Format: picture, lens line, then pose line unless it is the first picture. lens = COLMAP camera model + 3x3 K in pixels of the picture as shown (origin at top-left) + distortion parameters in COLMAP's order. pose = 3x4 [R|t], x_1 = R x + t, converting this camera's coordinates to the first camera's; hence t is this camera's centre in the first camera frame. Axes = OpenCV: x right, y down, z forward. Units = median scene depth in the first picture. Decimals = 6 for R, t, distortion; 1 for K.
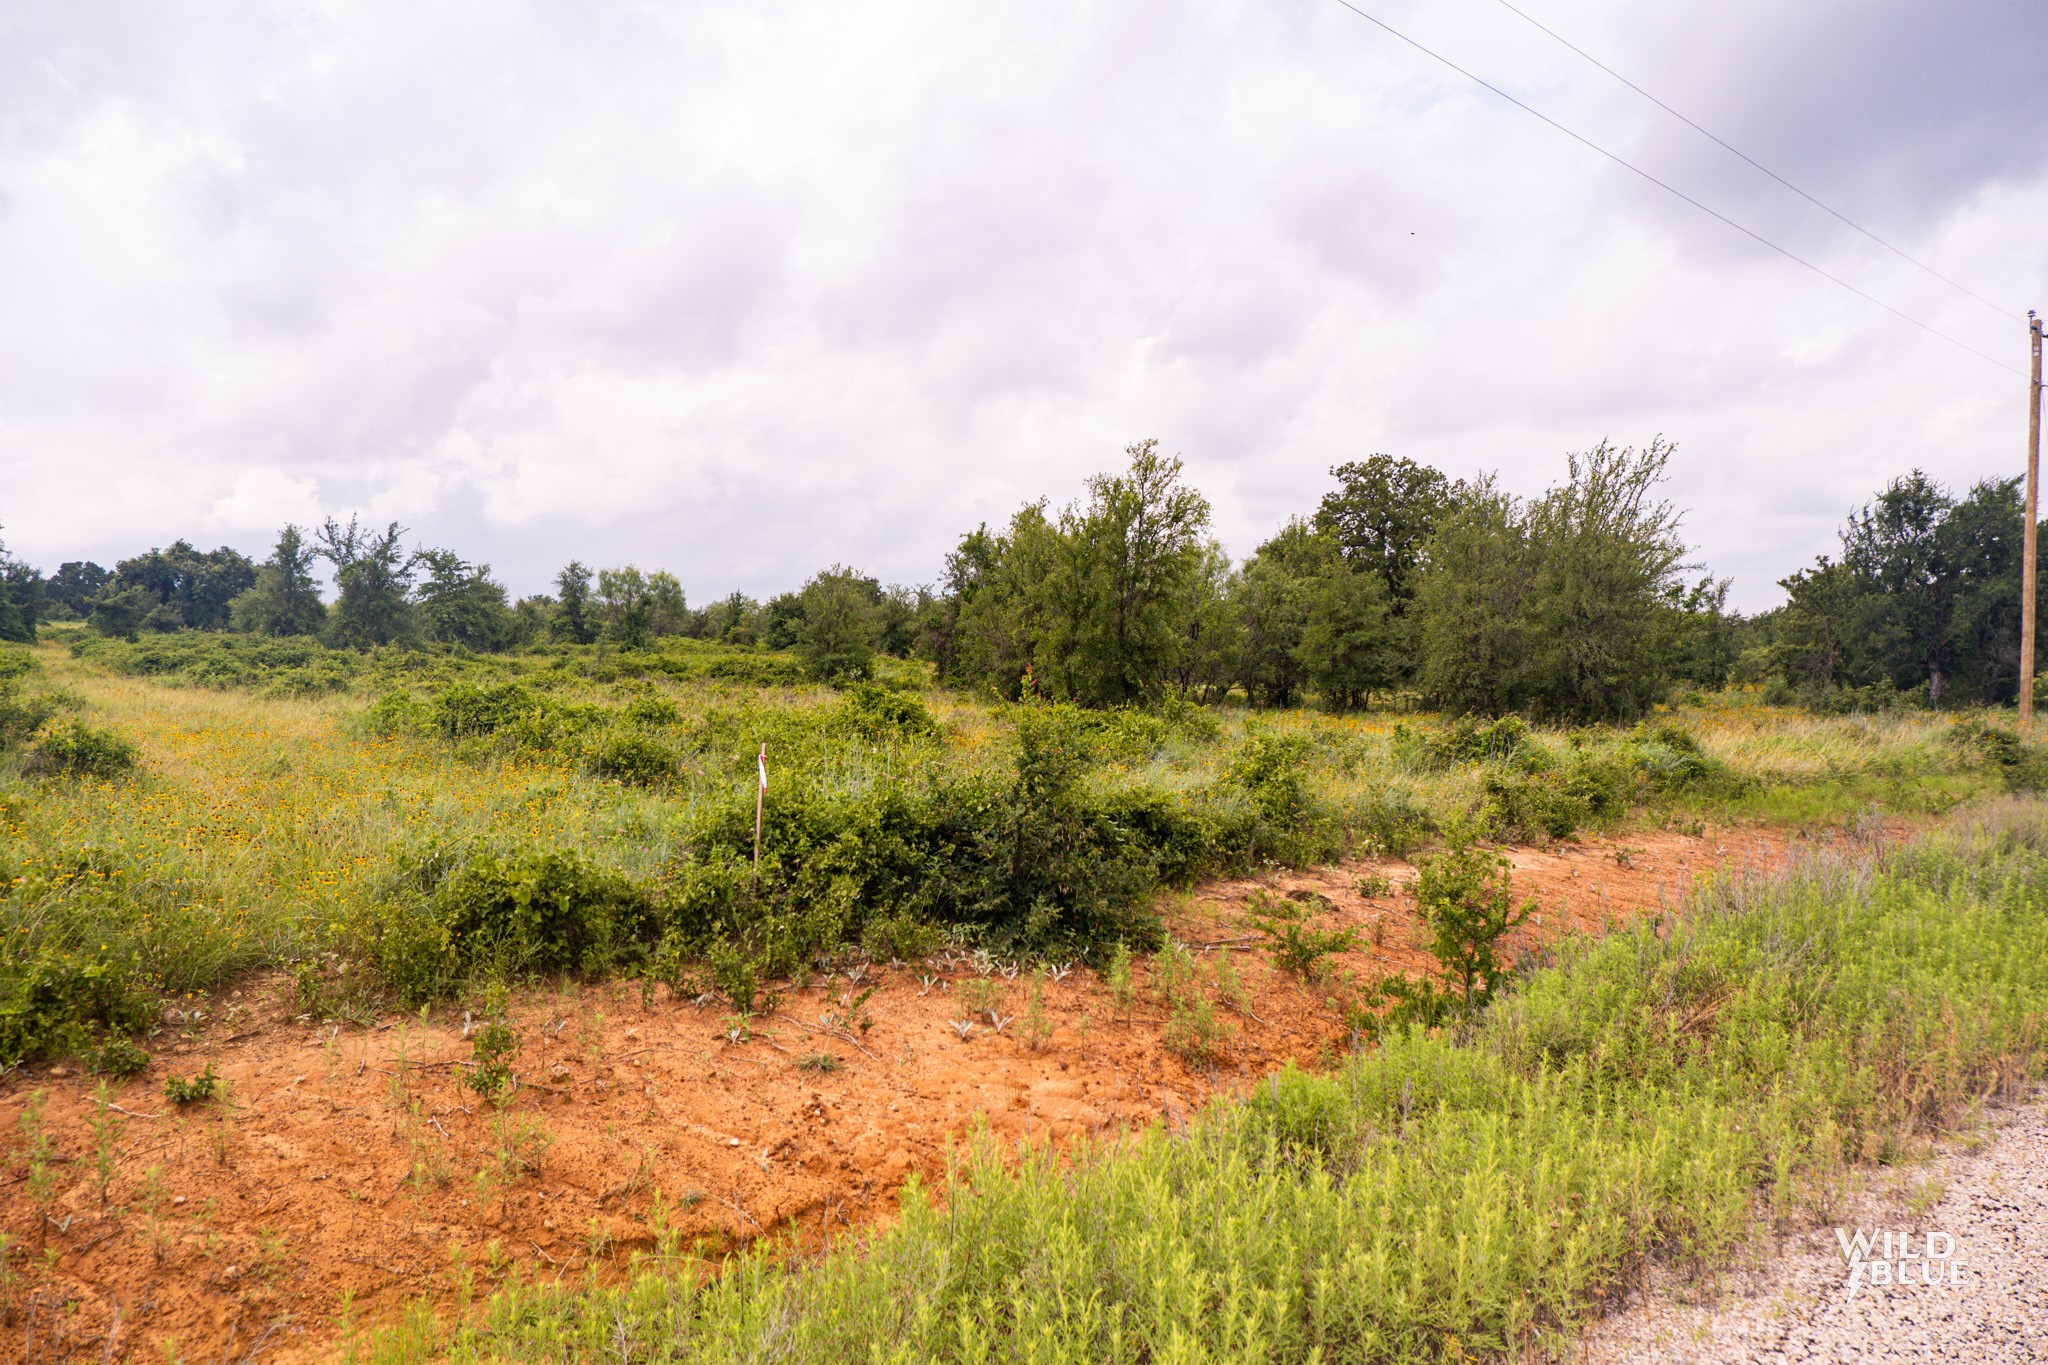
lens RADIAL K [[1328.3, 0, 1024.0], [0, 1328.3, 682.5], [0, 0, 1]] dist [-0.008964, 0.003811]
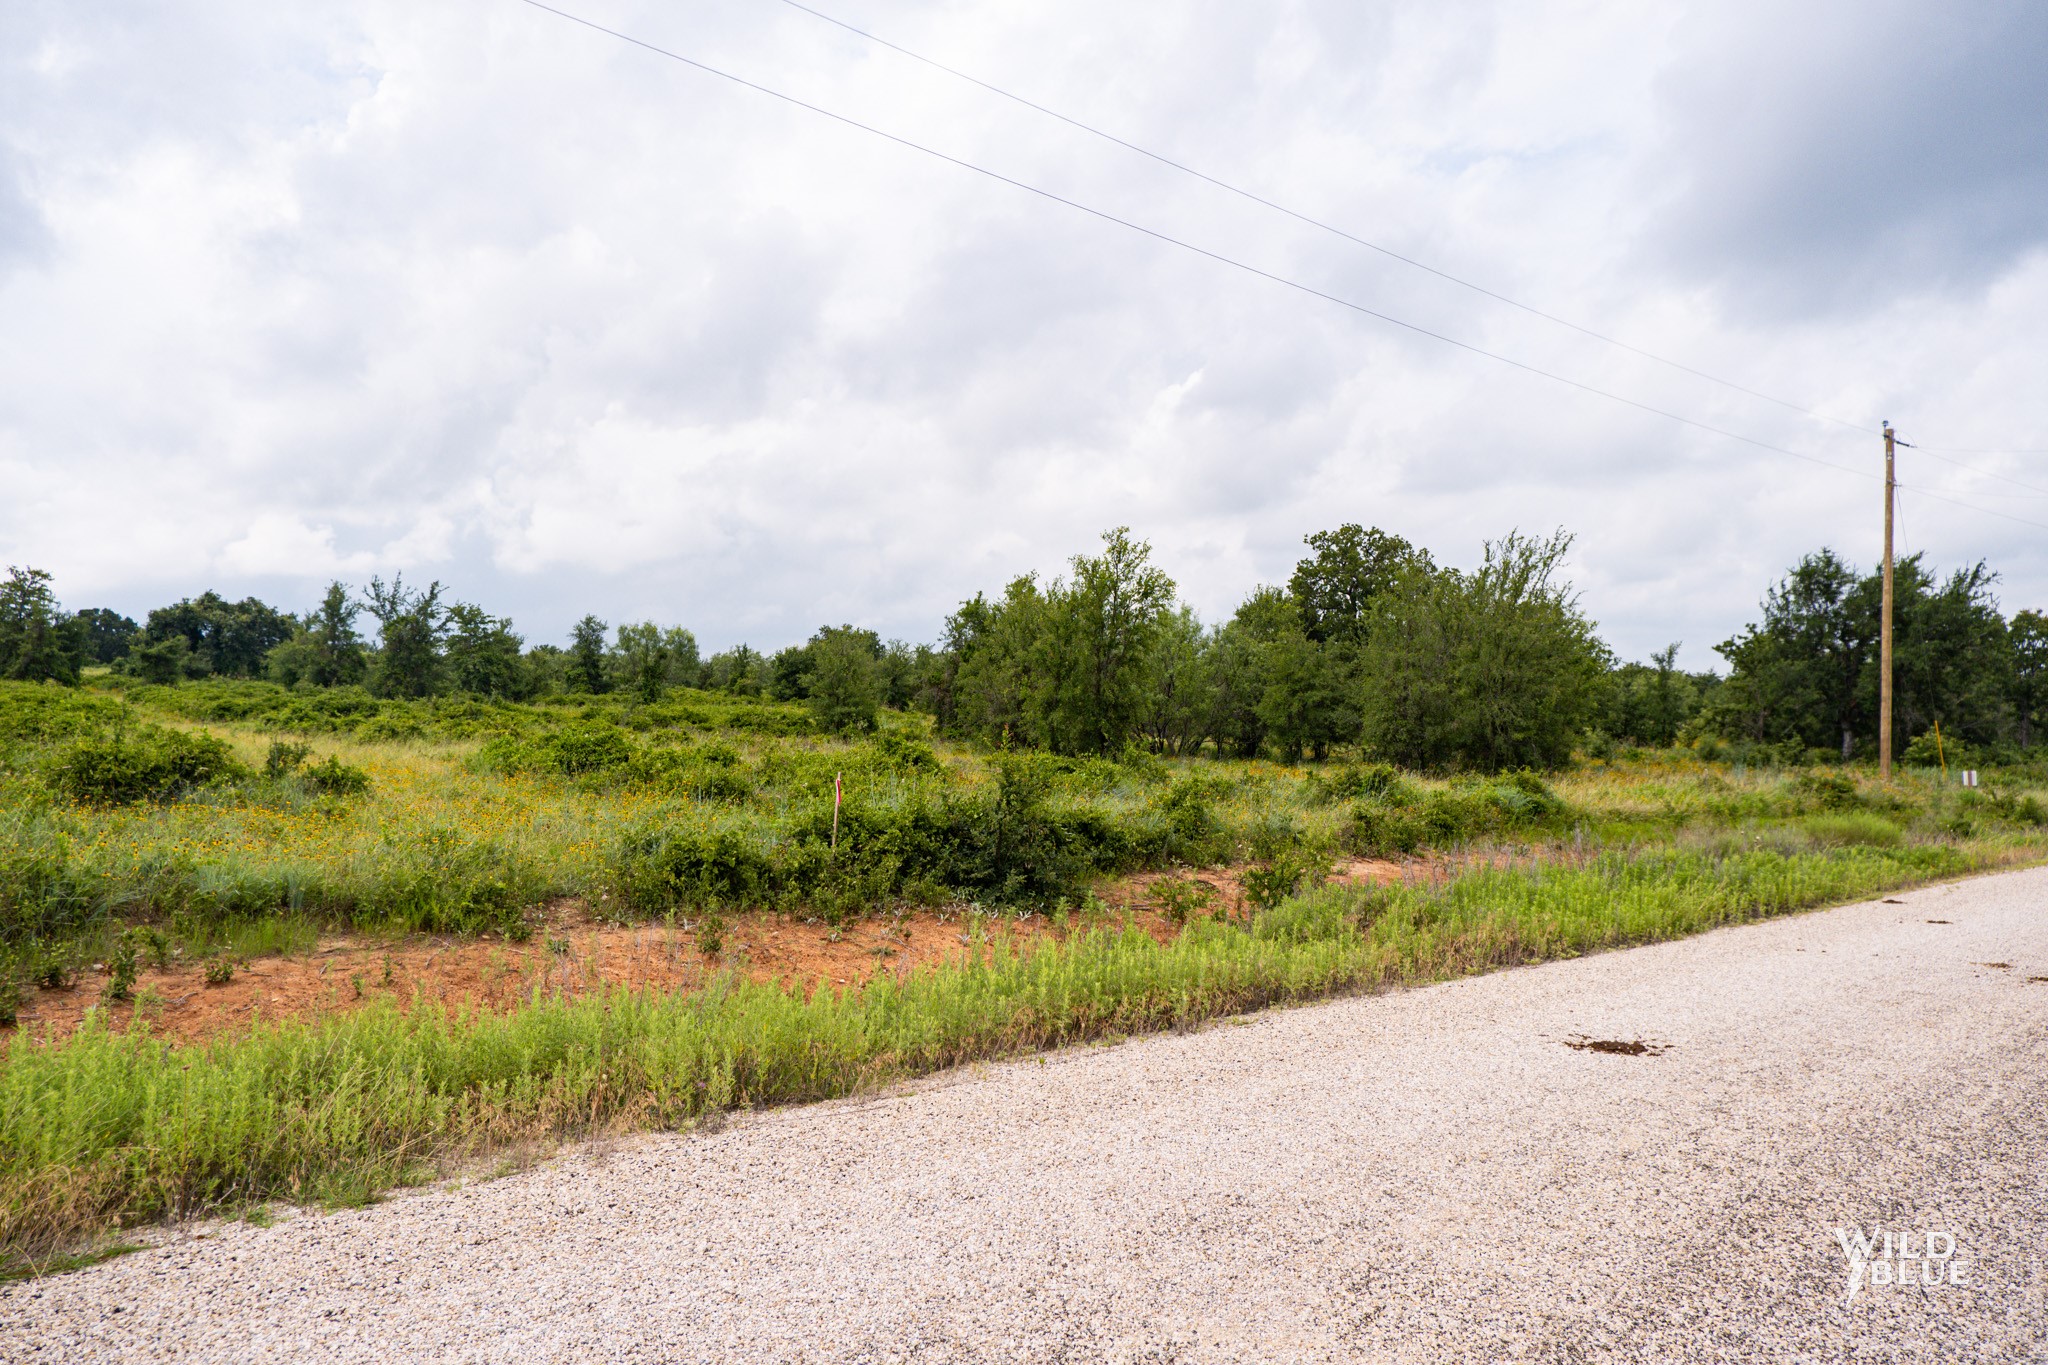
lens RADIAL K [[1328.3, 0, 1024.0], [0, 1328.3, 682.5], [0, 0, 1]] dist [-0.008964, 0.003811]
pose [[0.999962, 0.008165, 0.002950, 0.003372], [-0.008044, 0.999209, -0.038933, -0.000170], [-0.003265, 0.038907, 0.999237, -0.106809]]
